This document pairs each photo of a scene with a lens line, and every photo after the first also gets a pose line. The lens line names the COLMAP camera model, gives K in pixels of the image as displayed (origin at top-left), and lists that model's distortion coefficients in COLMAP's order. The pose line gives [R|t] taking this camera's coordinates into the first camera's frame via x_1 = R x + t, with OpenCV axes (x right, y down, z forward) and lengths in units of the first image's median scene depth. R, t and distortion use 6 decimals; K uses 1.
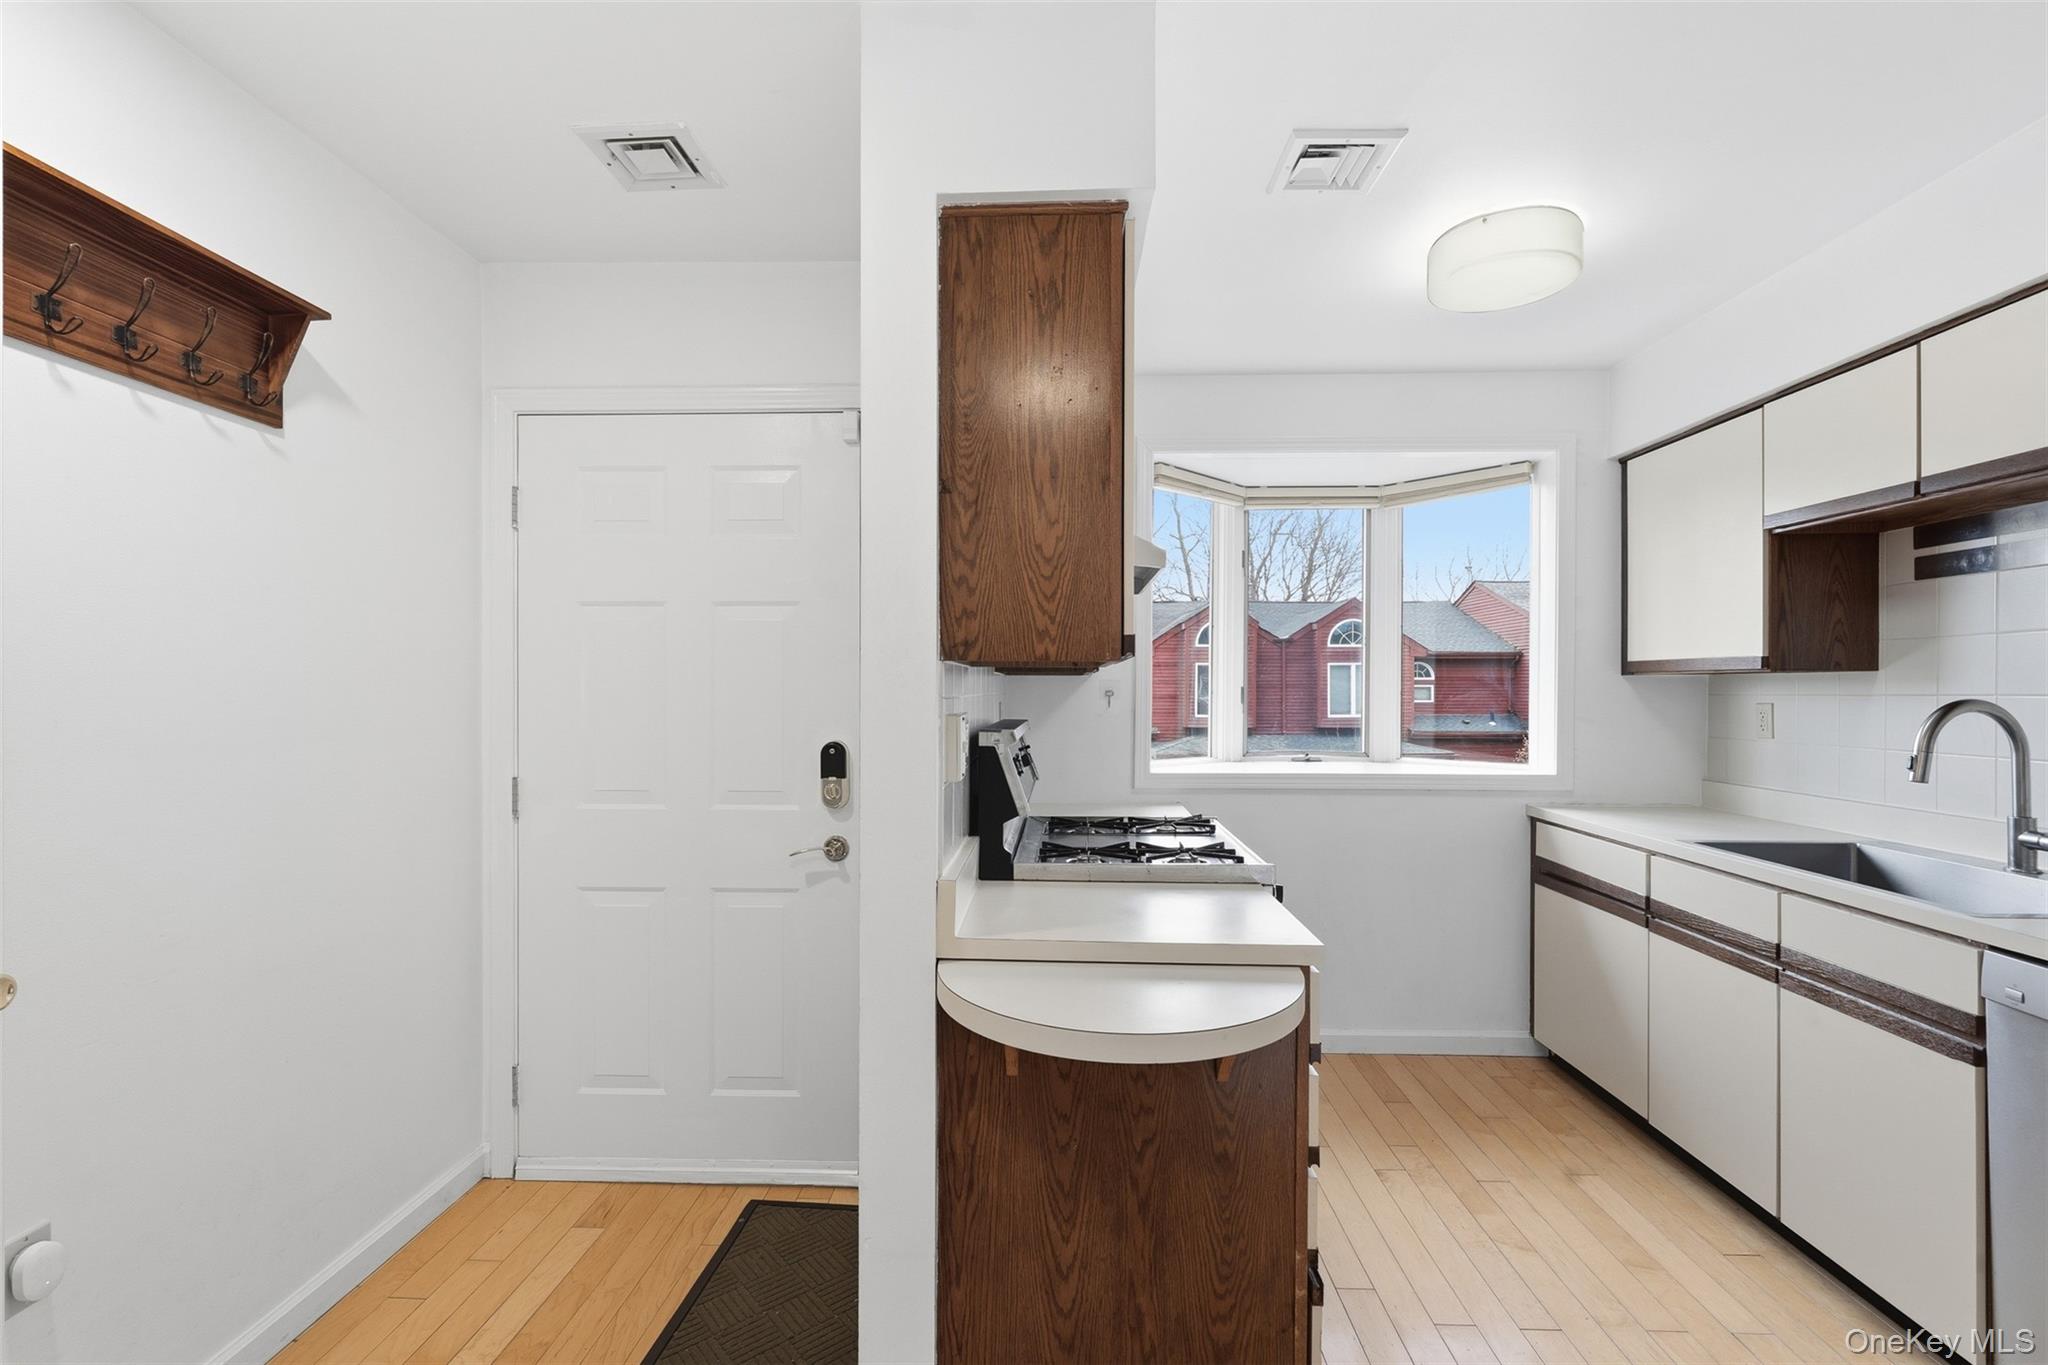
lens RADIAL K [[907.2, 0, 1025.9], [0, 907.2, 689.6], [0, 0, 1]] dist [-0.002494, -0.000653]
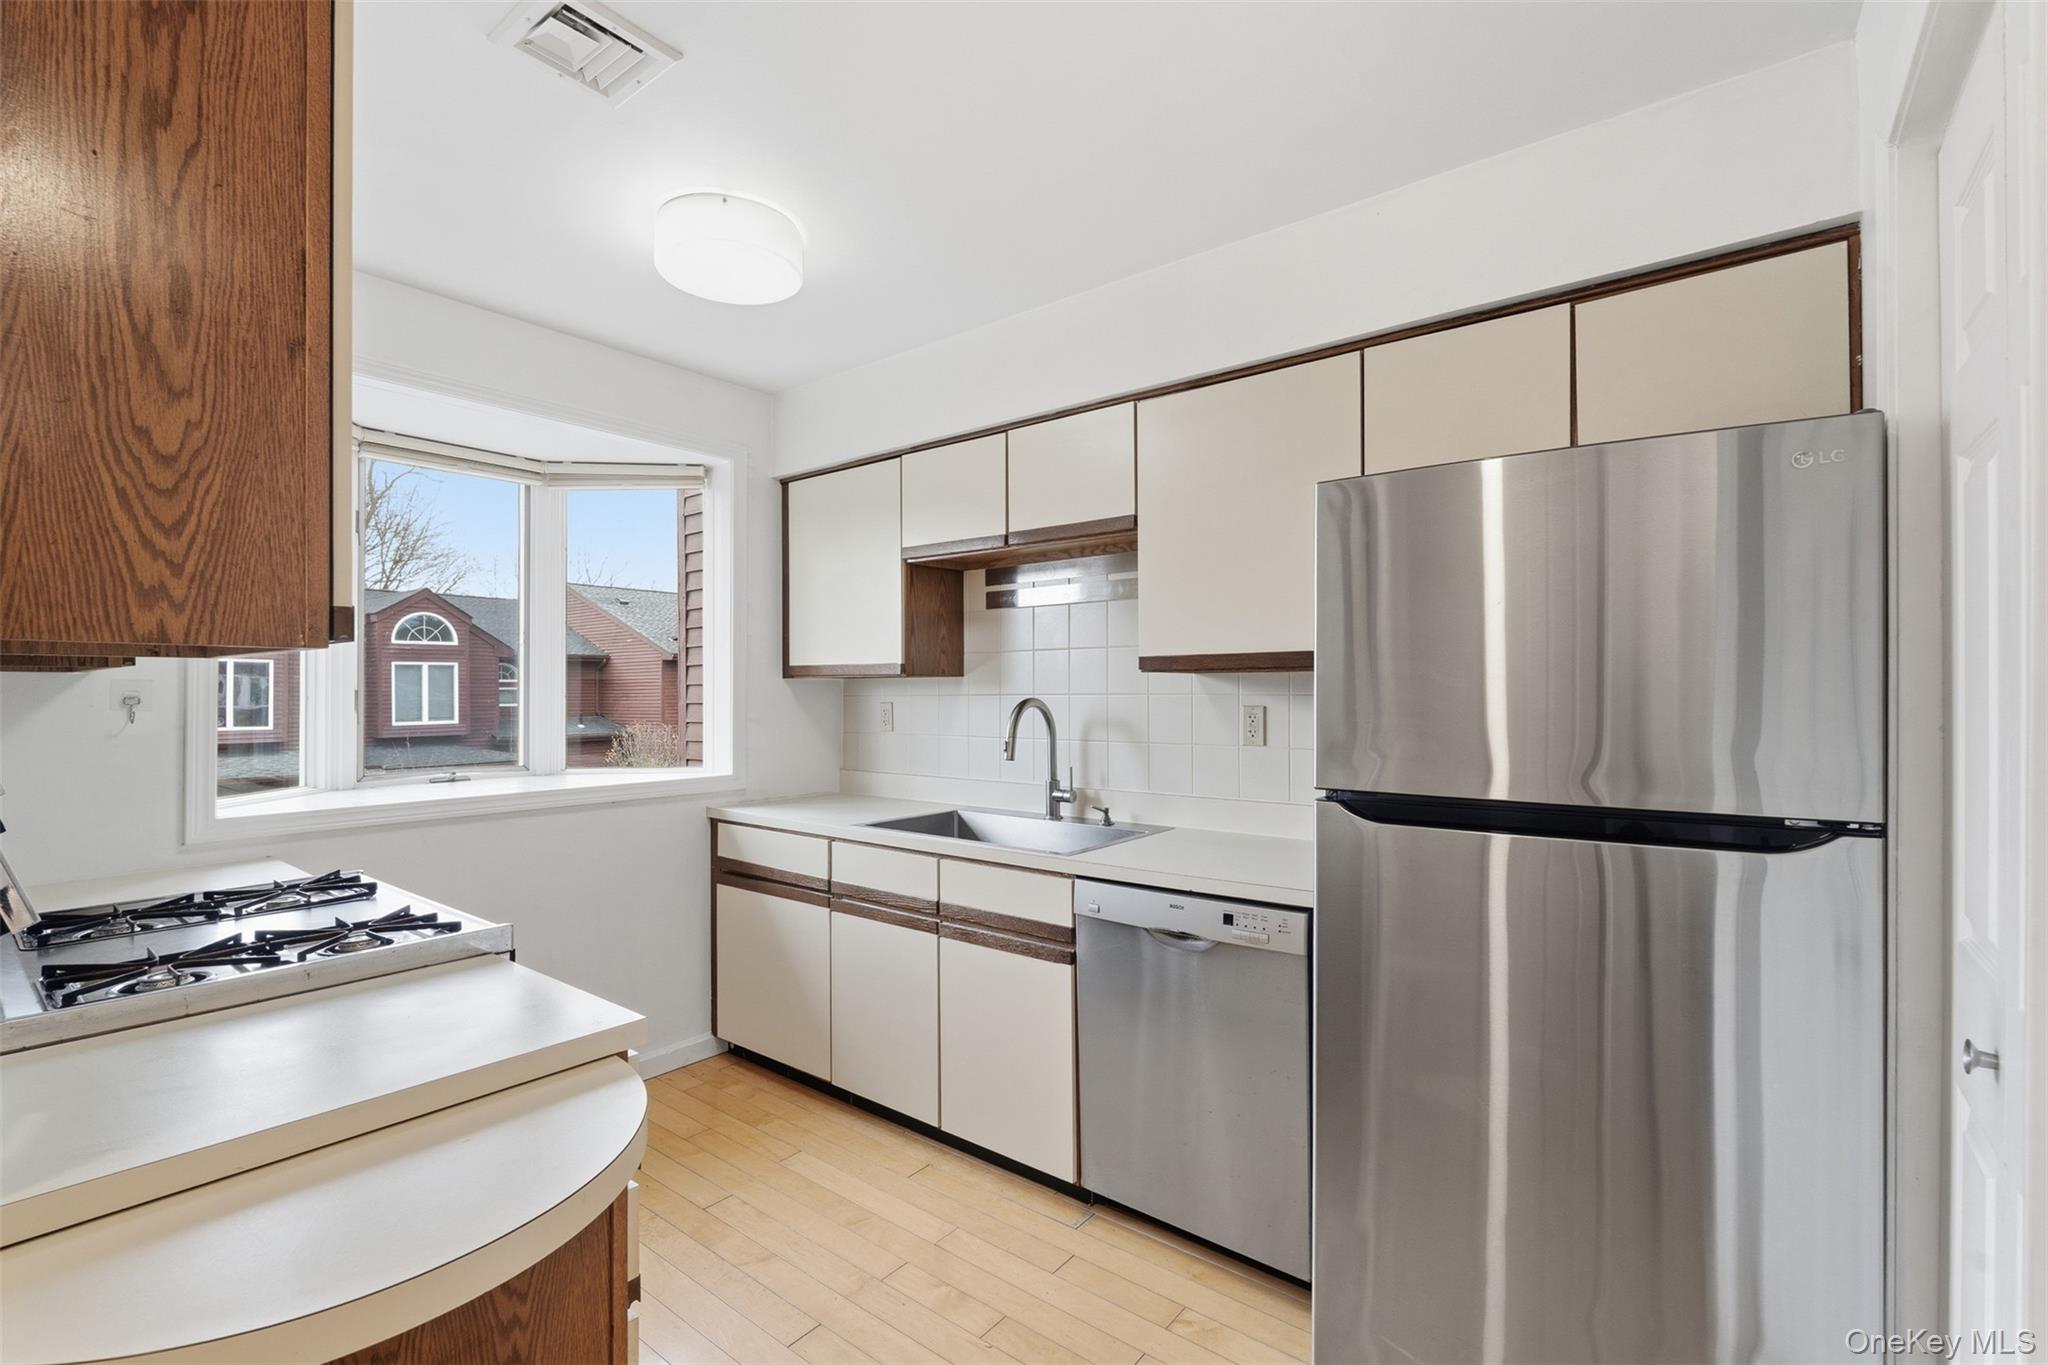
lens RADIAL K [[907.2, 0, 1025.9], [0, 907.2, 689.6], [0, 0, 1]] dist [-0.002494, -0.000653]
pose [[0.587524, -0.002114, 0.809204, -0.067496], [0.004489, 0.999990, -0.000647, -0.000838], [-0.809194, 0.004013, 0.587528, 0.156638]]
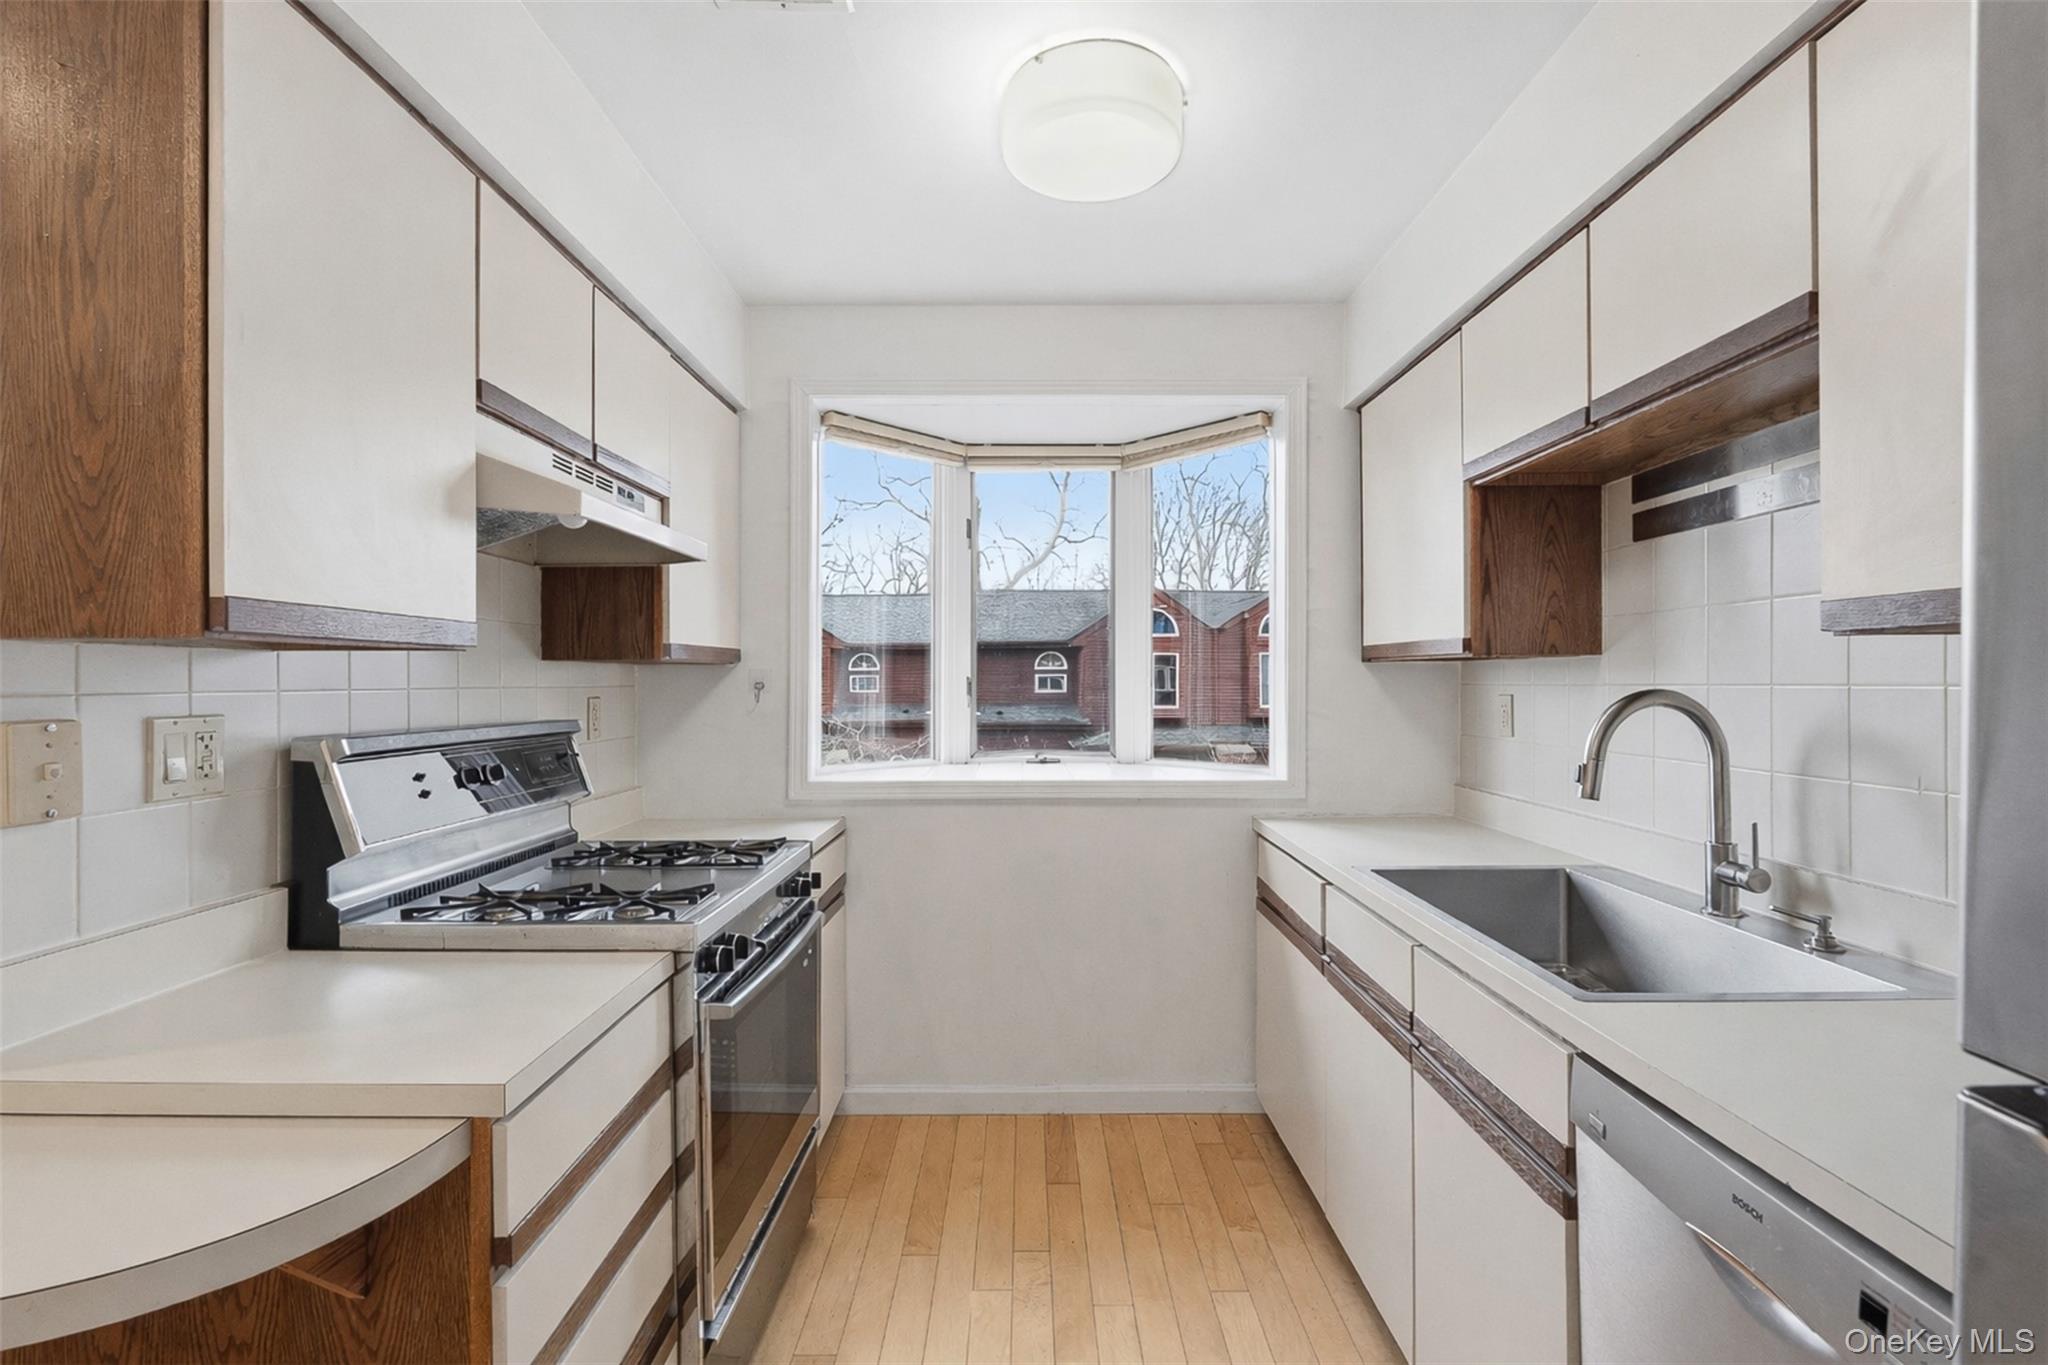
lens RADIAL K [[911.2, 0, 1024.0], [0, 911.2, 682.5], [0, 0, 1]] dist [-0.000828, -0.000334]
pose [[0.999270, -0.004035, 0.037989, 0.392638], [0.003968, 0.999990, 0.001829, 0.000447], [-0.037996, -0.001677, 0.999276, 0.202439]]
